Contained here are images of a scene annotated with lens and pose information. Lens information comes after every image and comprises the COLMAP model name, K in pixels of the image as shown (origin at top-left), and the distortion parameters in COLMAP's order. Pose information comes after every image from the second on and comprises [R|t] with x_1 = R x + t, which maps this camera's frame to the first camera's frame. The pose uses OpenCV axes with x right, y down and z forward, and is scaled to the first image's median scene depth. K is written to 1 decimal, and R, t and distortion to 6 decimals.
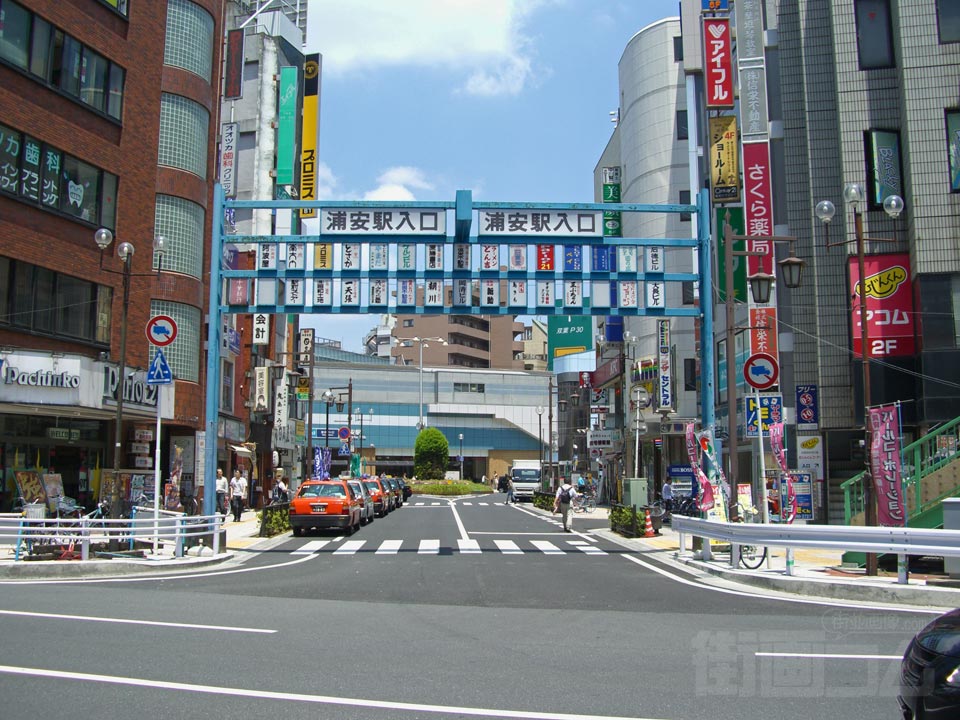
lens RADIAL K [[1054.6, 0, 456.4], [0, 1054.6, 360.0], [0, 0, 1]] dist [-0.178929, 0.121247]
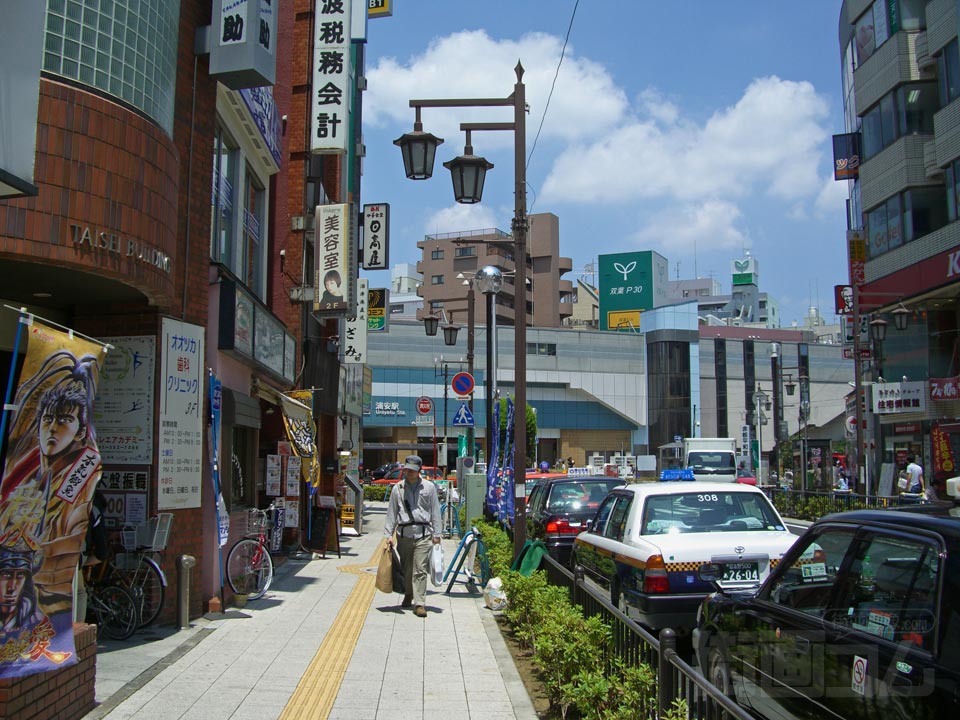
lens RADIAL K [[1054.6, 0, 456.4], [0, 1054.6, 360.0], [0, 0, 1]] dist [-0.178929, 0.121247]
pose [[0.999937, 0.000248, 0.011218, -0.121944], [-0.000395, 0.999914, 0.013078, 0.053674], [-0.011213, -0.013081, 0.999852, 0.504778]]
